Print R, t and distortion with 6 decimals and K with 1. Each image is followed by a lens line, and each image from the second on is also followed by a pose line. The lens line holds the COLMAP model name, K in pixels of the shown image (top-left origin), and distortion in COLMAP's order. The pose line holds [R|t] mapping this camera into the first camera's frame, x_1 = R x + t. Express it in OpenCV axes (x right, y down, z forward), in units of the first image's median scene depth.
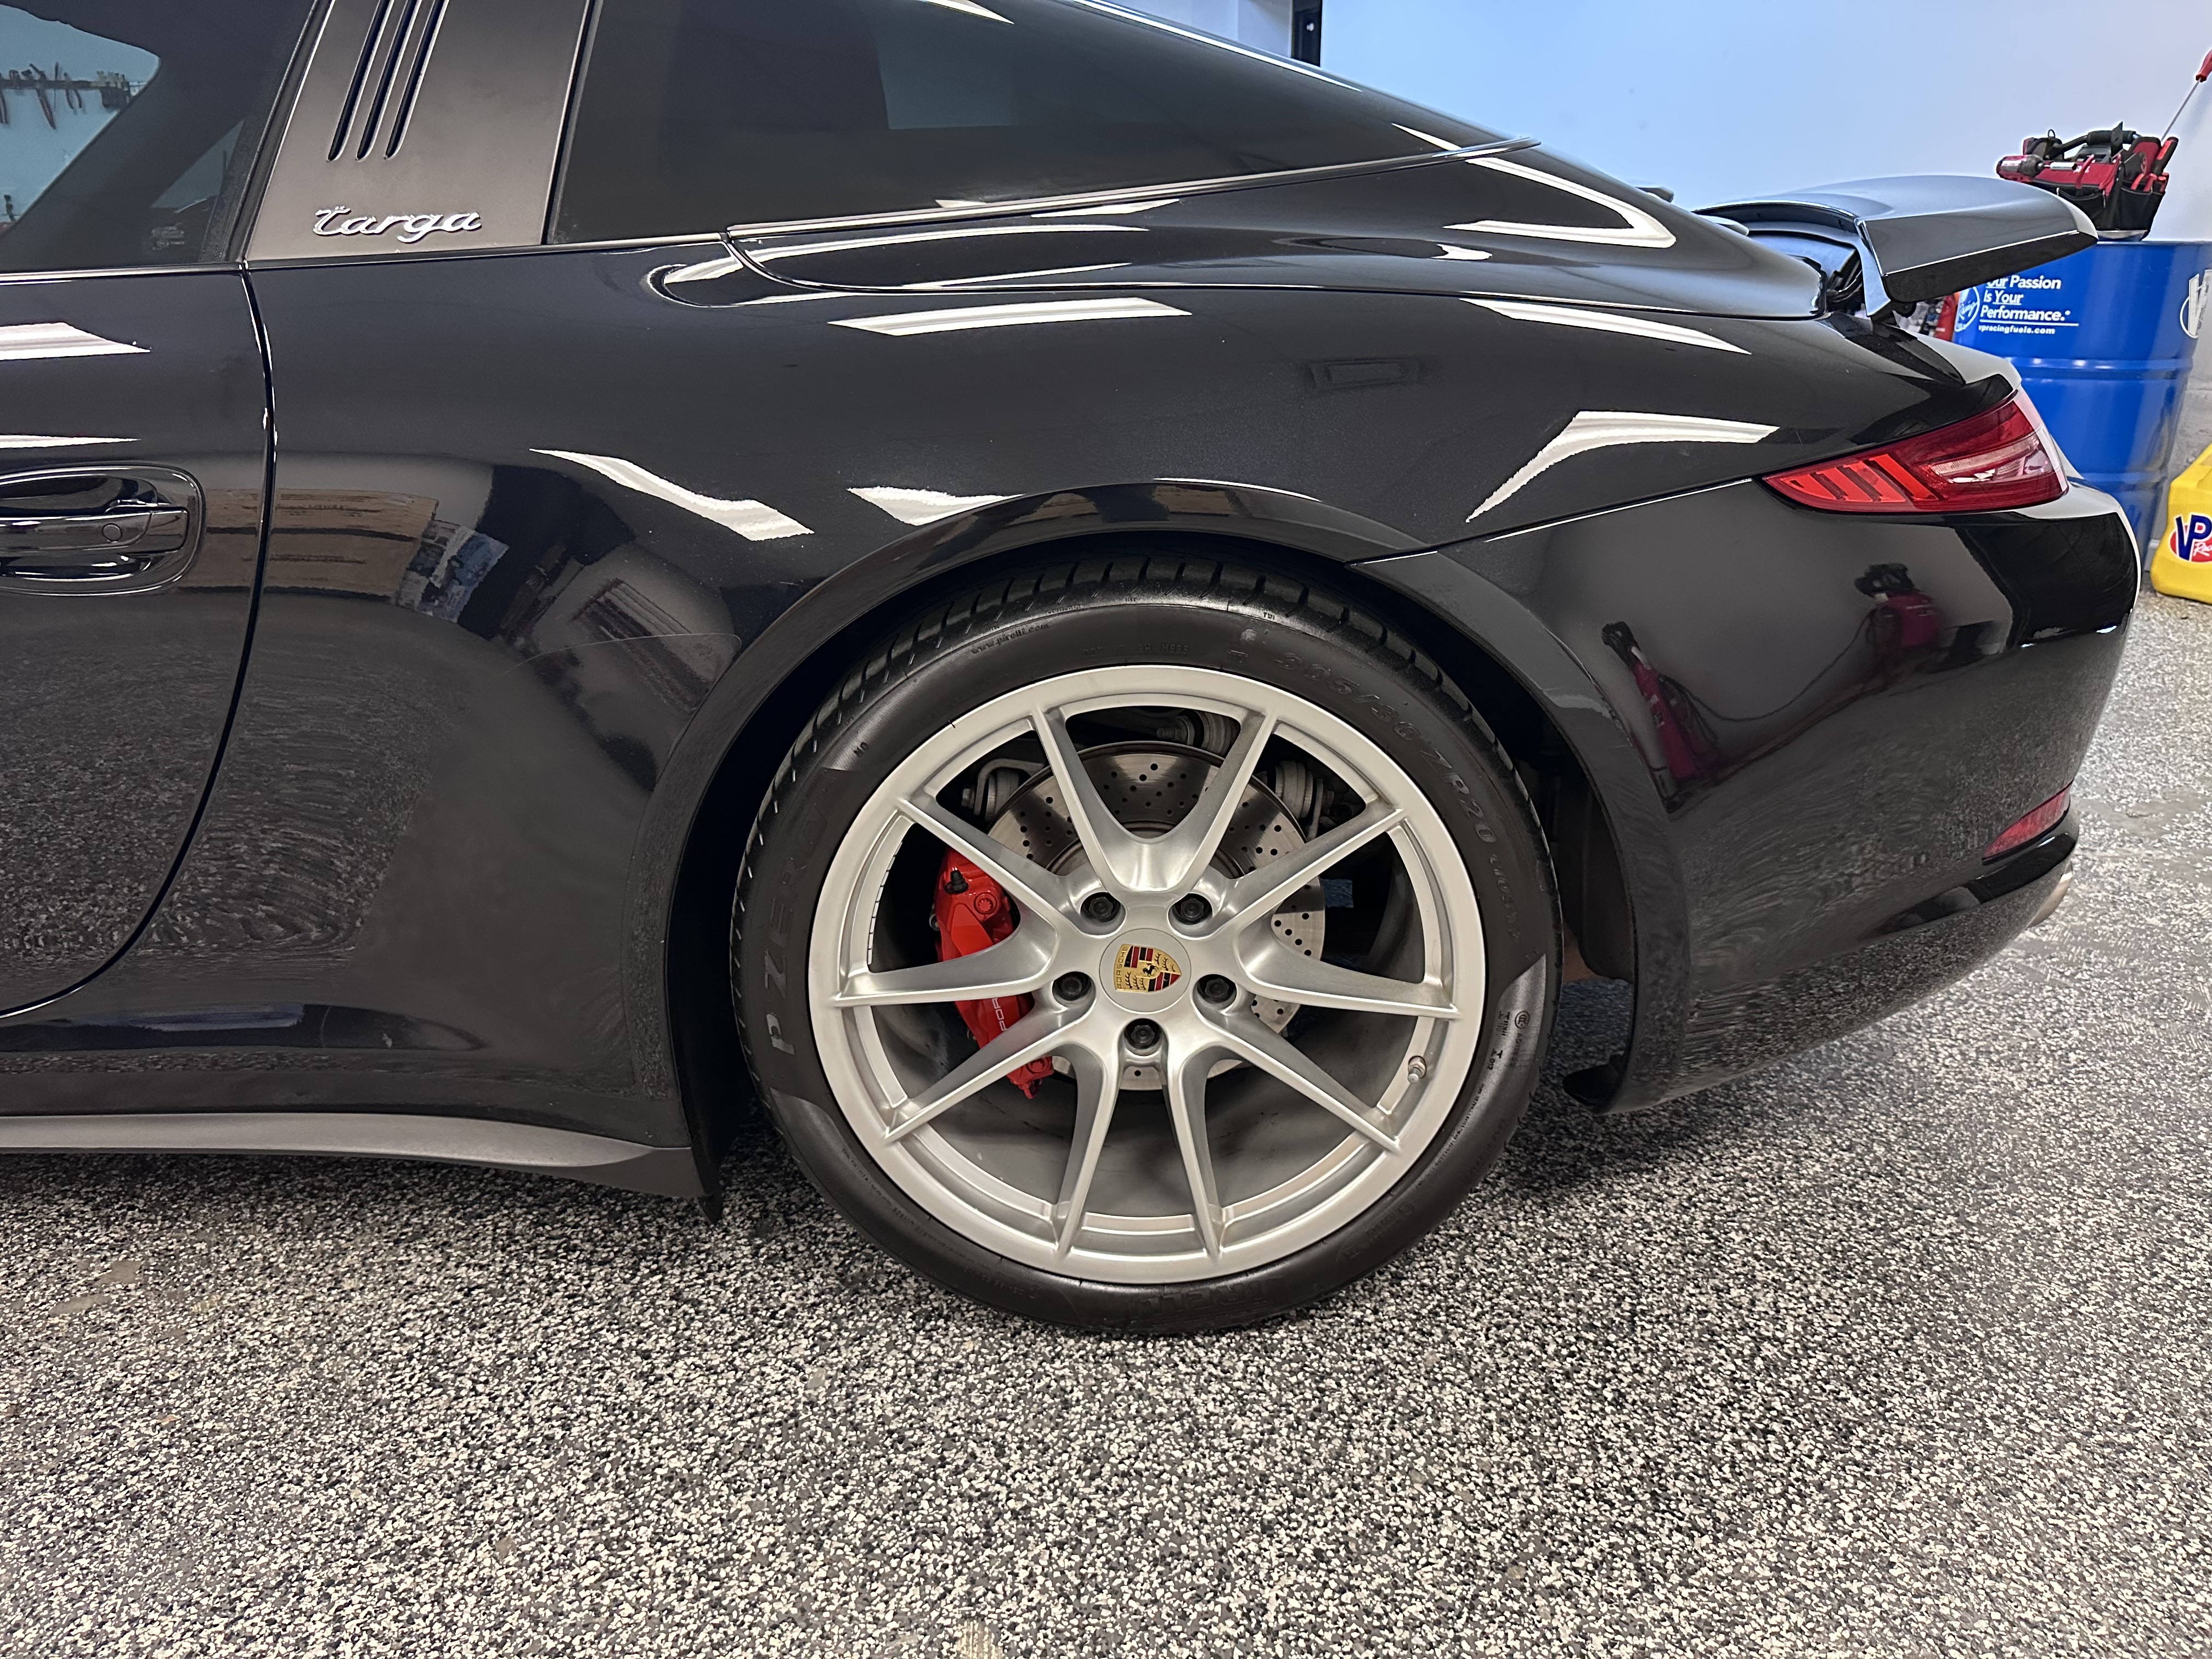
lens RADIAL K [[1575.6, 0, 1113.8], [0, 1575.6, 861.9], [0, 0, 1]] dist [0.023865, -0.025890]
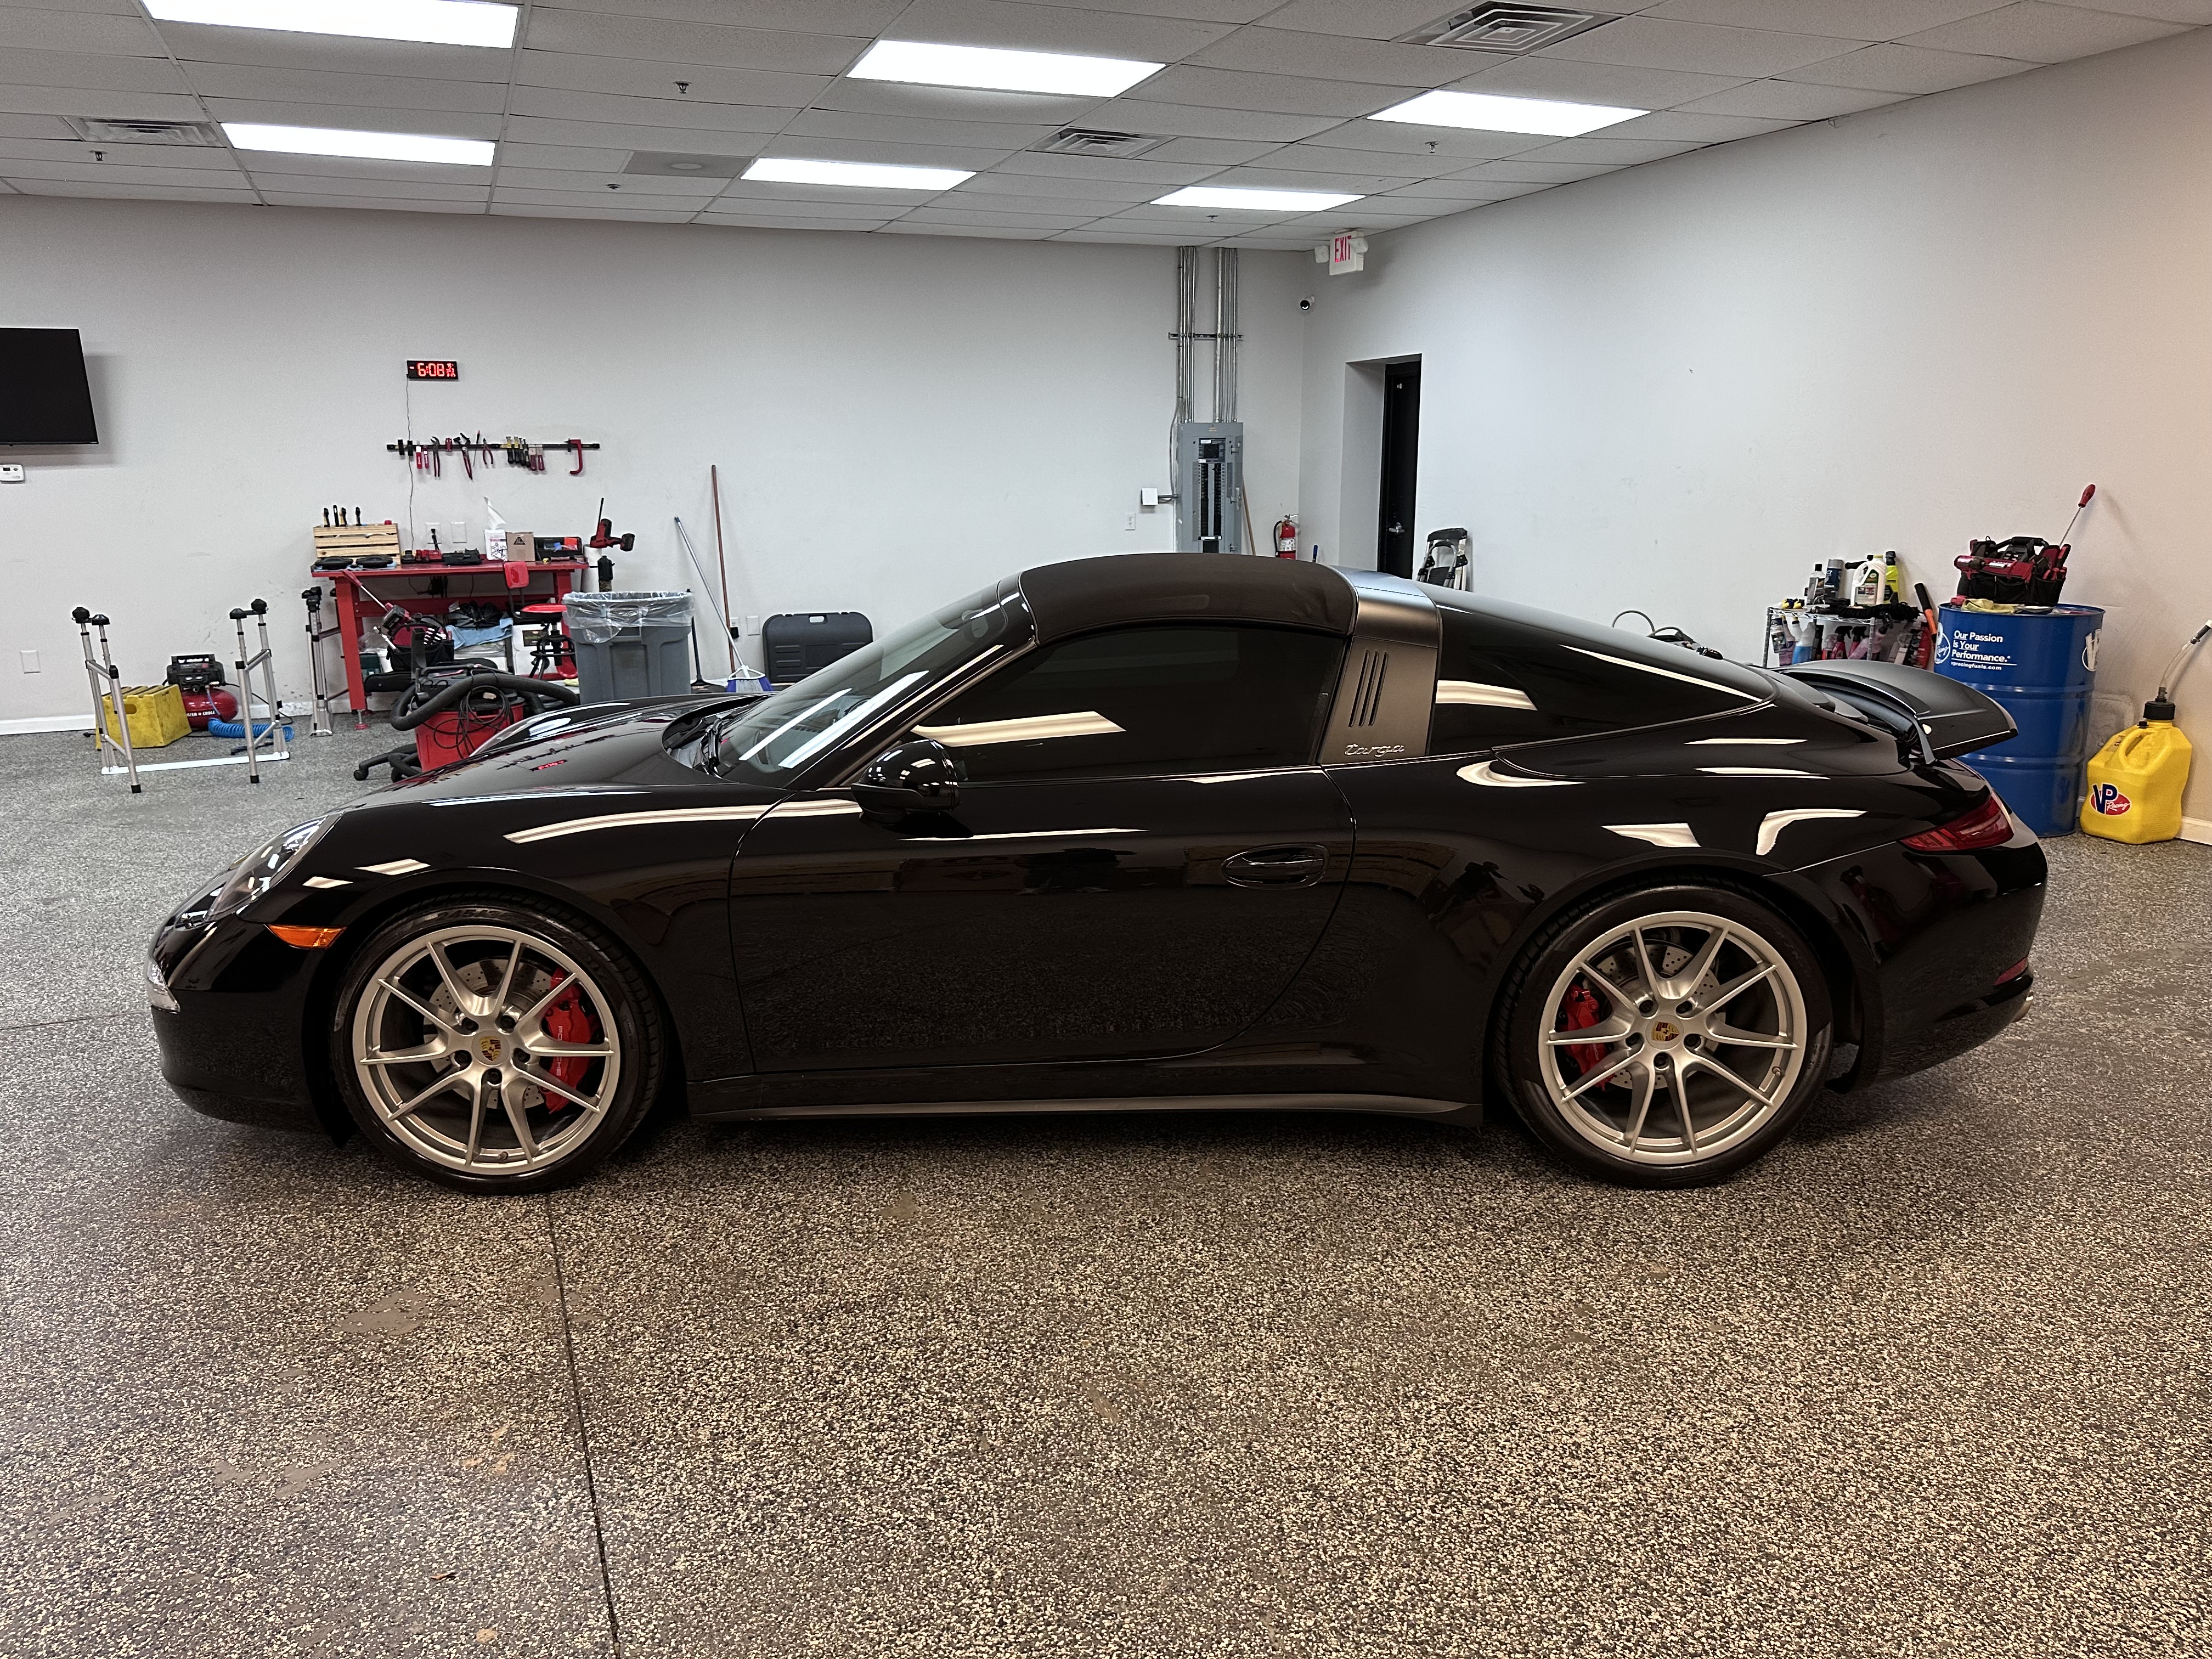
lens RADIAL K [[1575.6, 0, 1110.0], [0, 1575.6, 833.2], [0, 0, 1]] dist [0.023865, -0.025890]
pose [[0.999941, -0.007438, 0.007912, -0.710905], [0.008478, 0.990005, -0.140779, 0.082257], [-0.006786, 0.140838, 0.990009, -1.231398]]
